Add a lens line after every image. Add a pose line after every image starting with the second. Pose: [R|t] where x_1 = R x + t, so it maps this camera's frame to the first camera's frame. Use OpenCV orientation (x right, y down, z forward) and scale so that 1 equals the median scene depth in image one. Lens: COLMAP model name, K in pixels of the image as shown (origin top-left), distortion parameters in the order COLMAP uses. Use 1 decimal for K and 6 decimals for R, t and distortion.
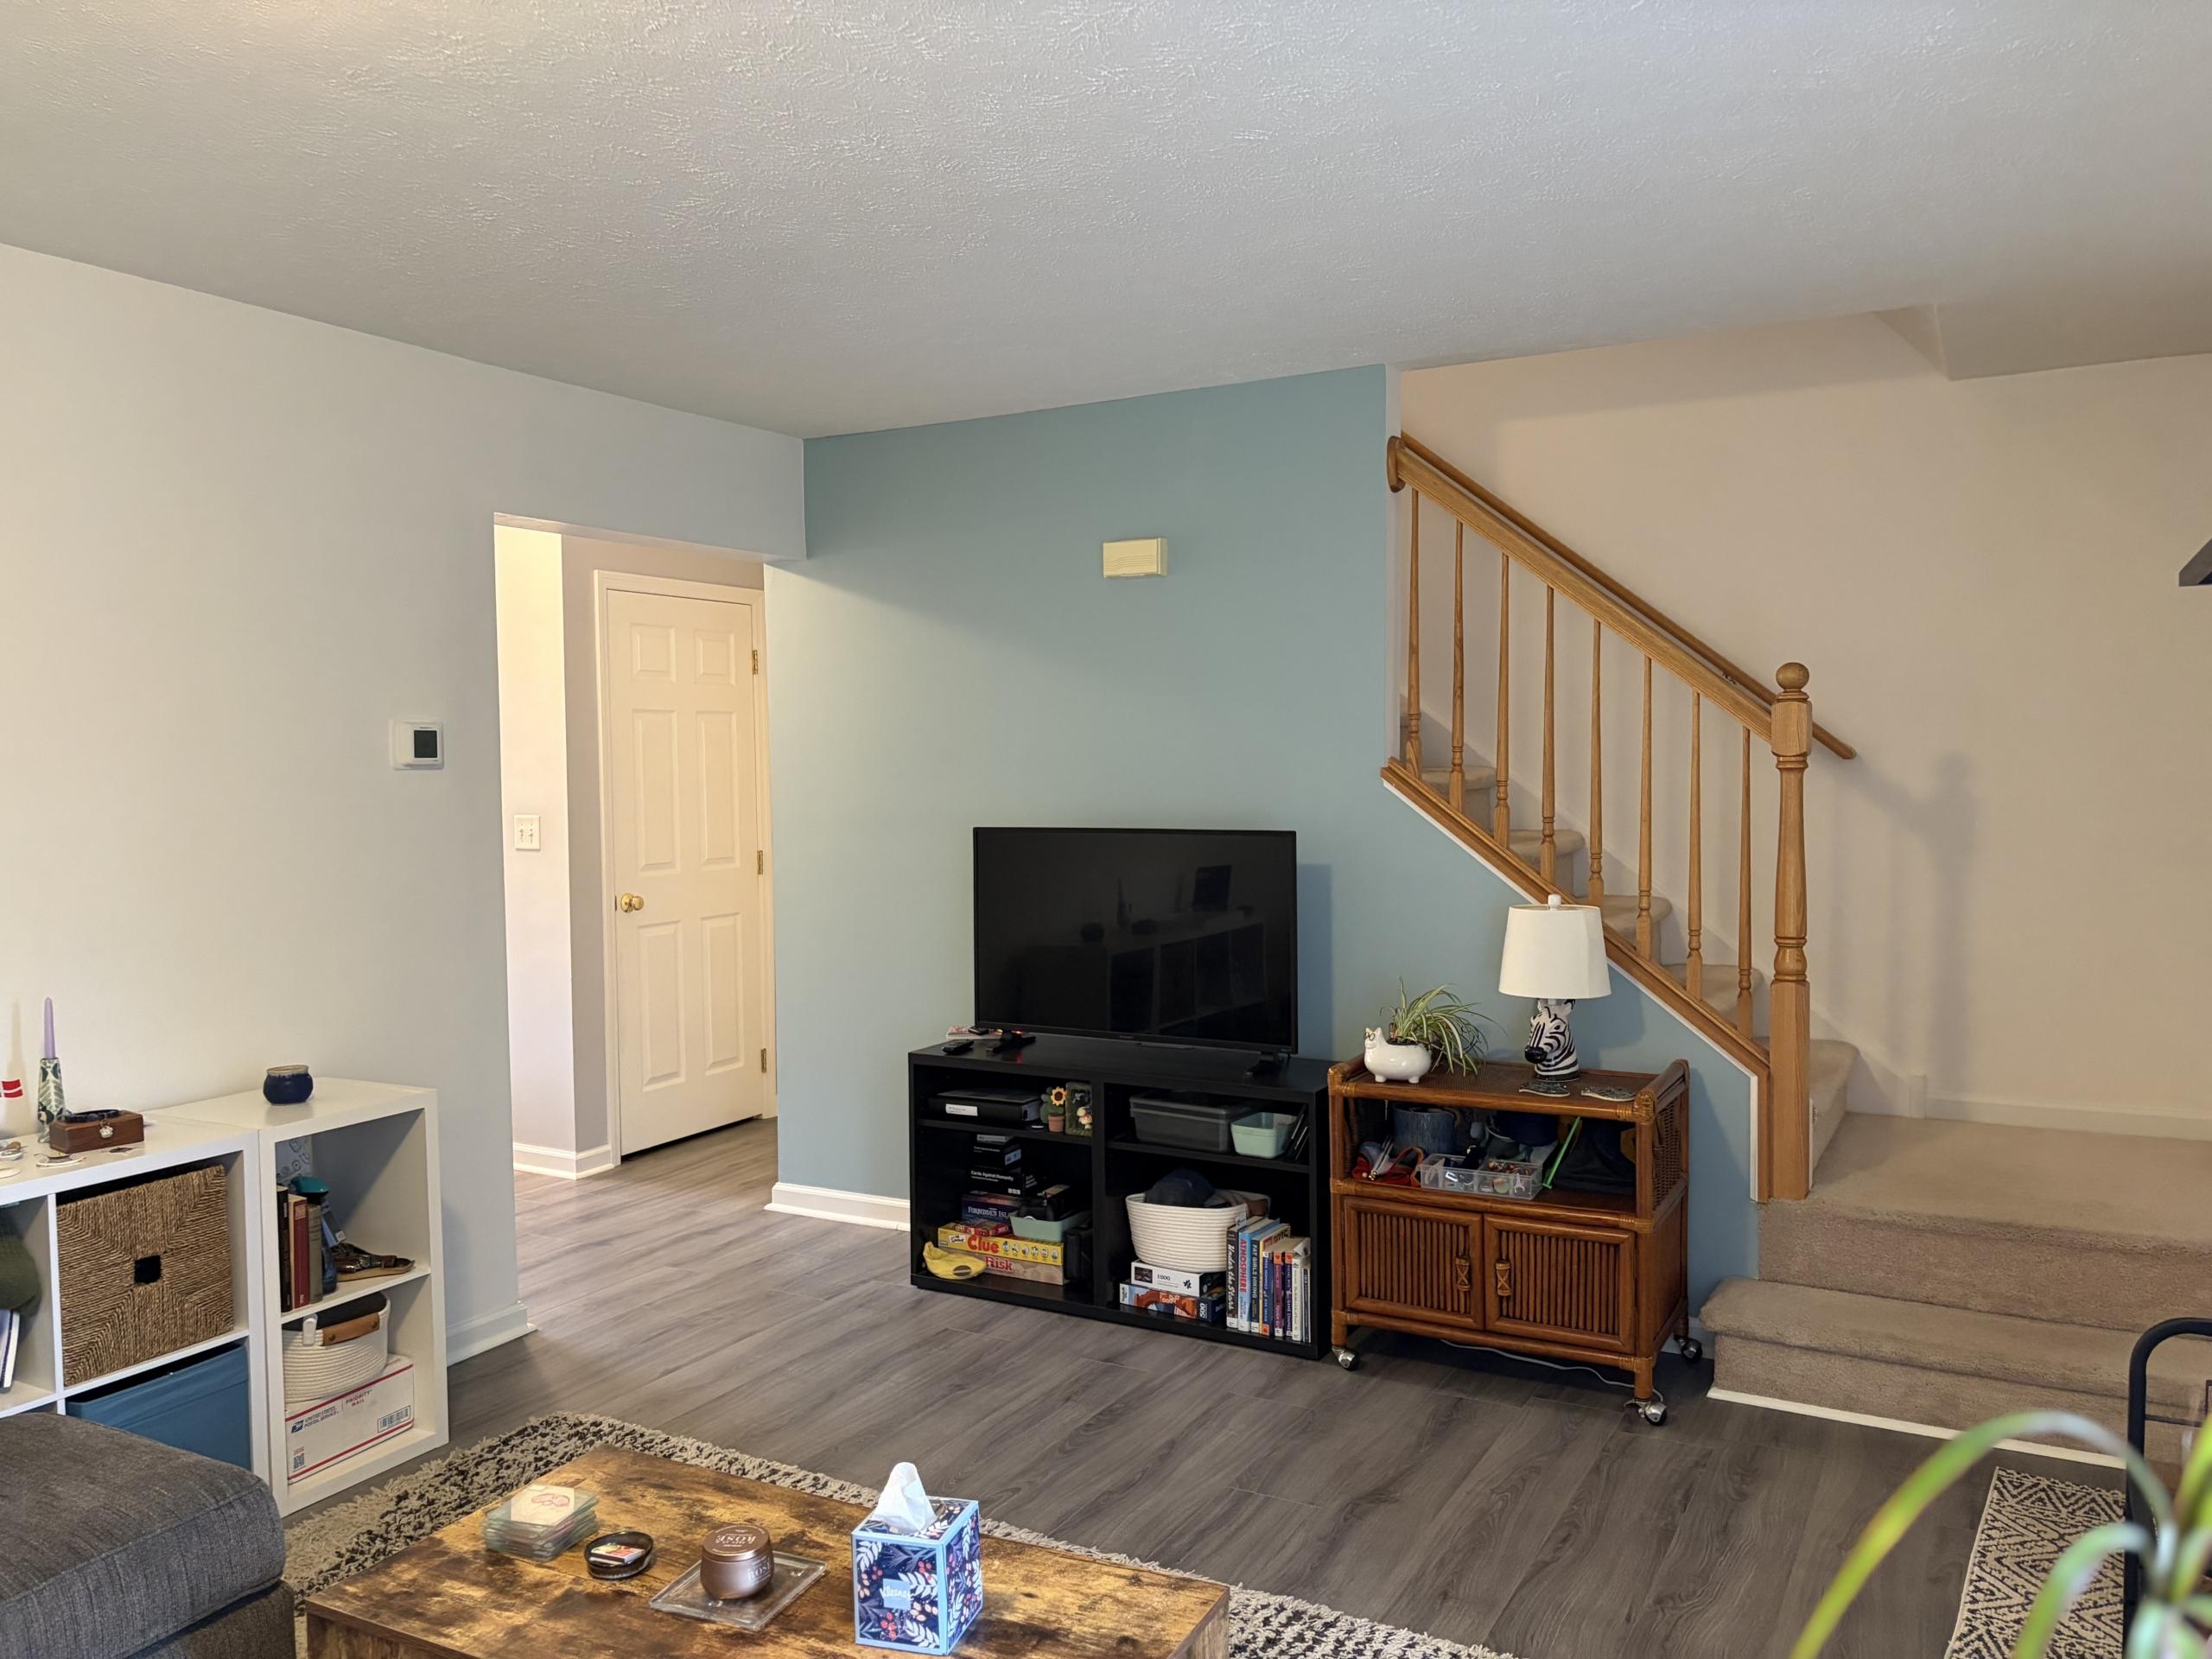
lens RADIAL K [[1680.1, 0, 1106.0], [0, 1680.1, 829.5], [0, 0, 1]] dist [0.064486, -0.075517]
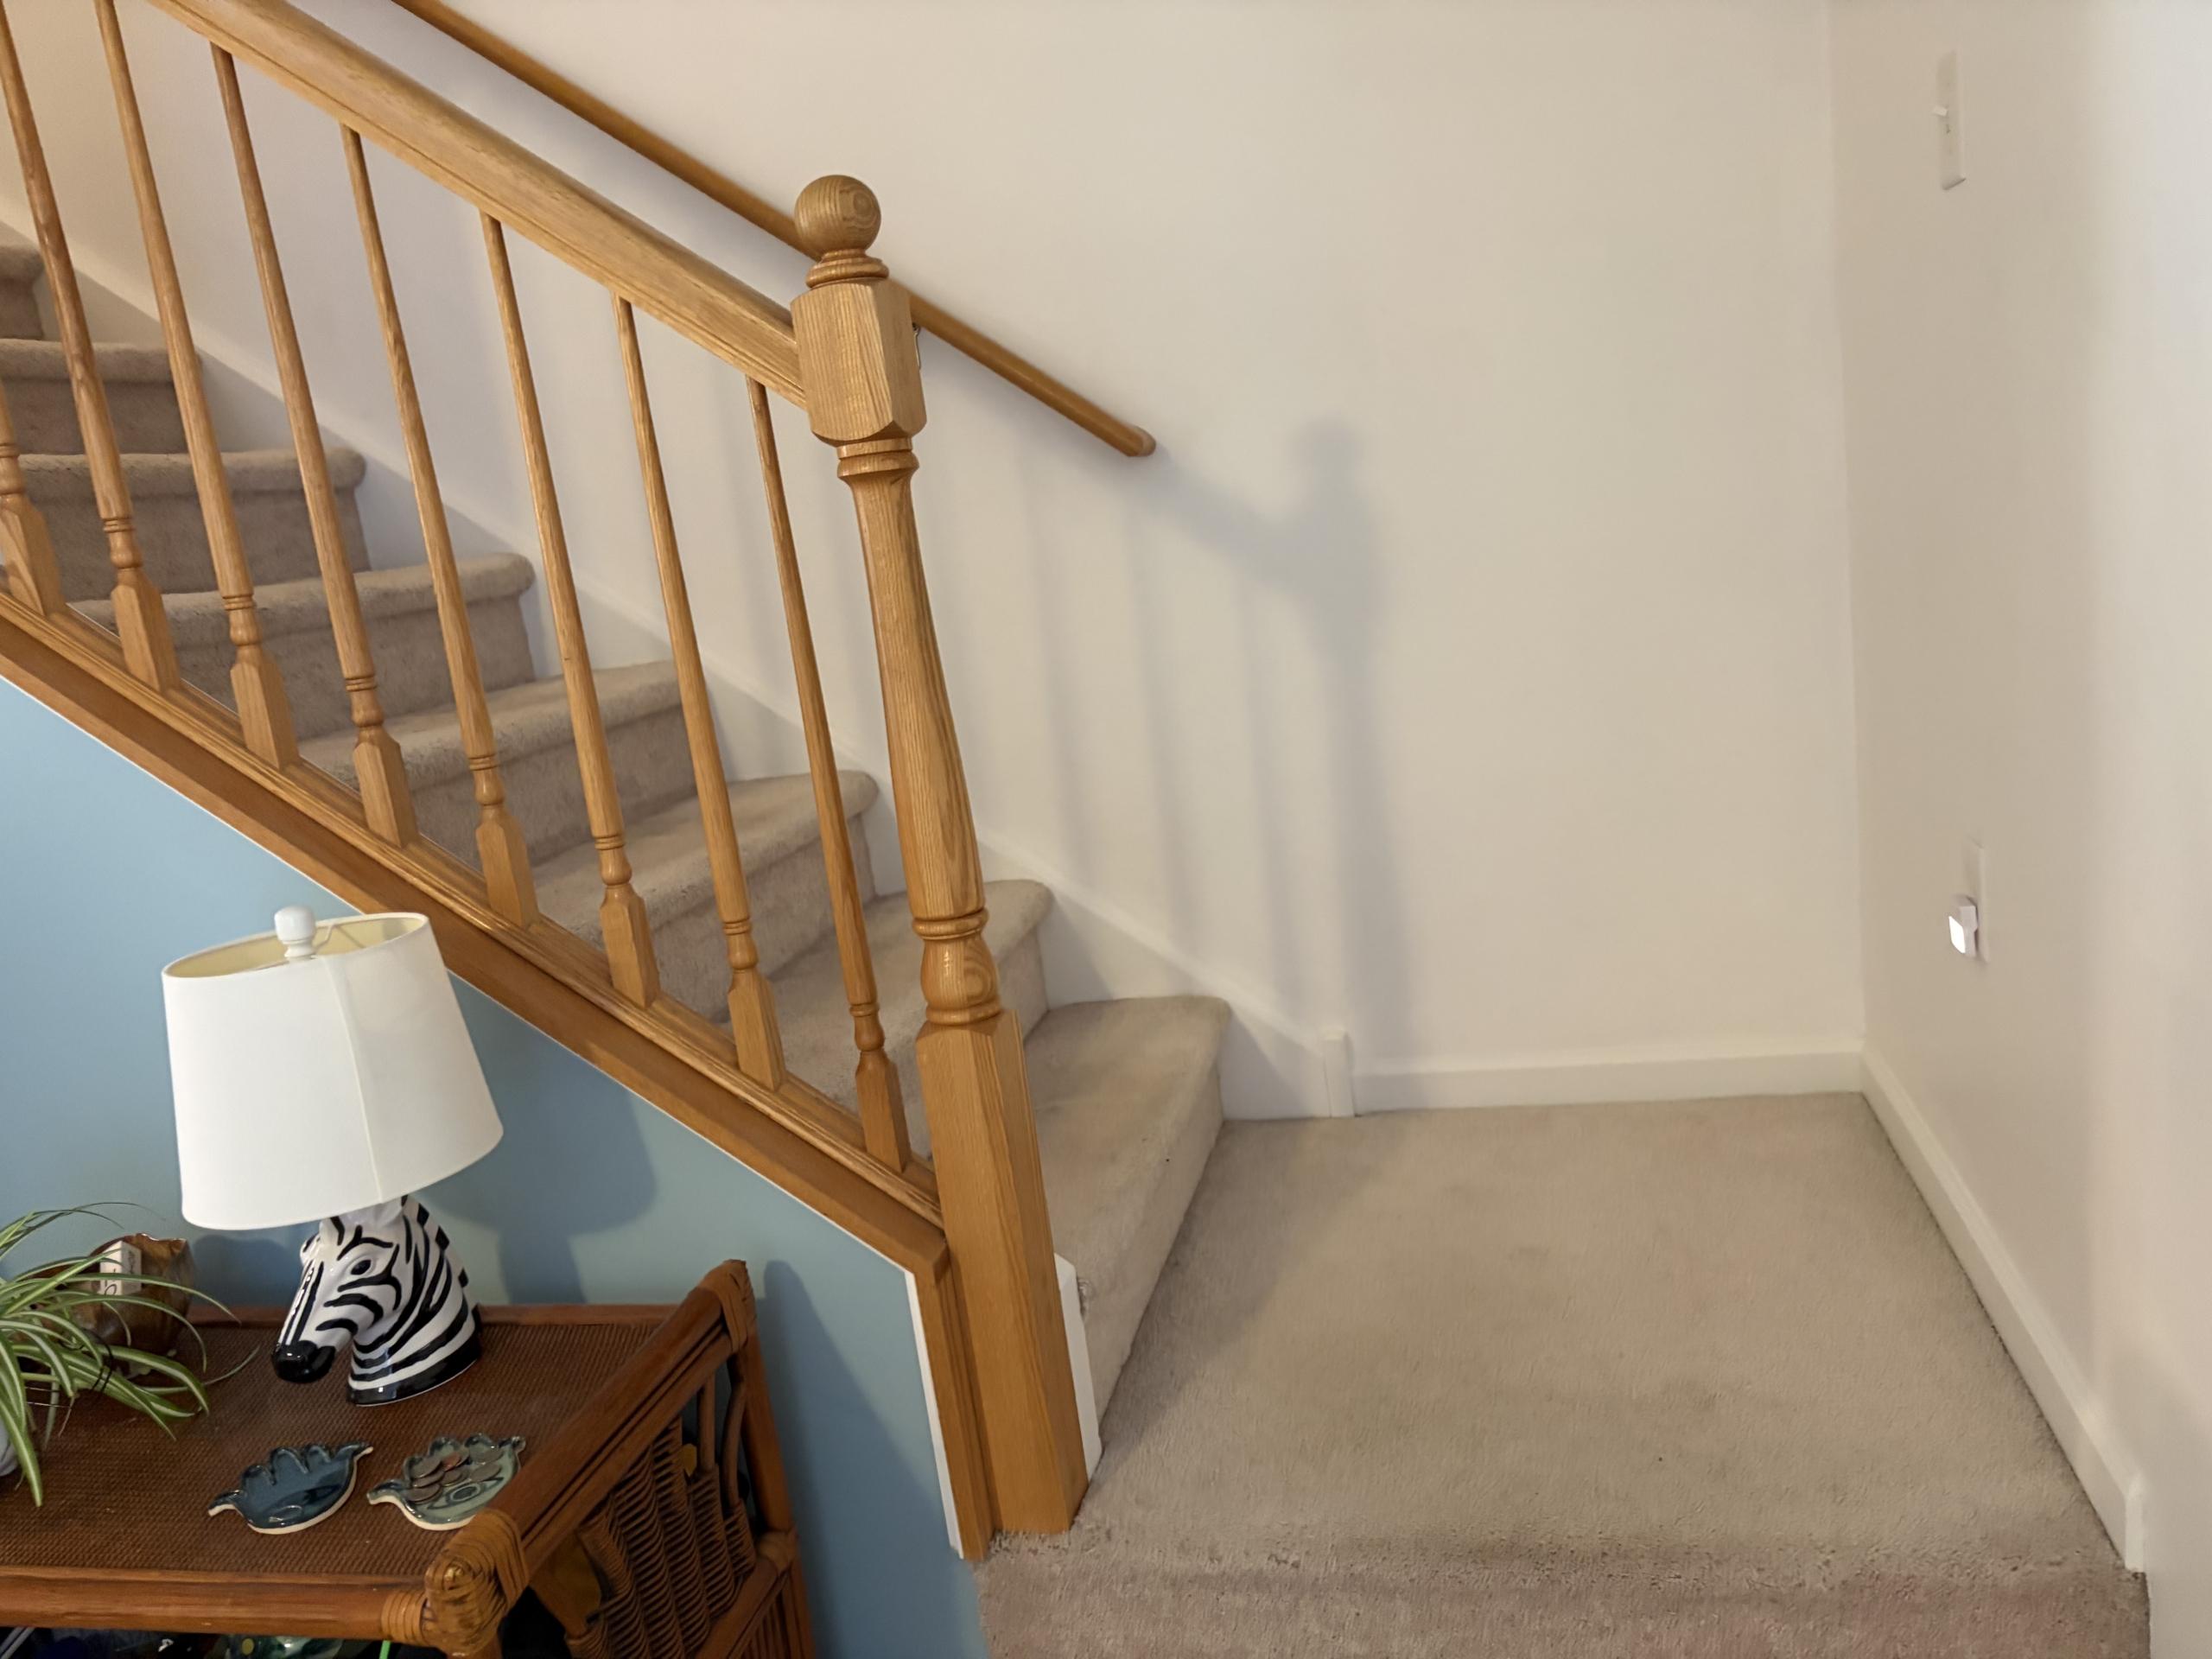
lens RADIAL K [[1680.1, 0, 1106.0], [0, 1680.1, 829.5], [0, 0, 1]] dist [0.064486, -0.075517]
pose [[0.954001, -0.162953, 0.251652, 0.338223], [0.132237, 0.982037, 0.134597, -0.002555], [-0.269064, -0.095128, 0.958413, 0.609220]]
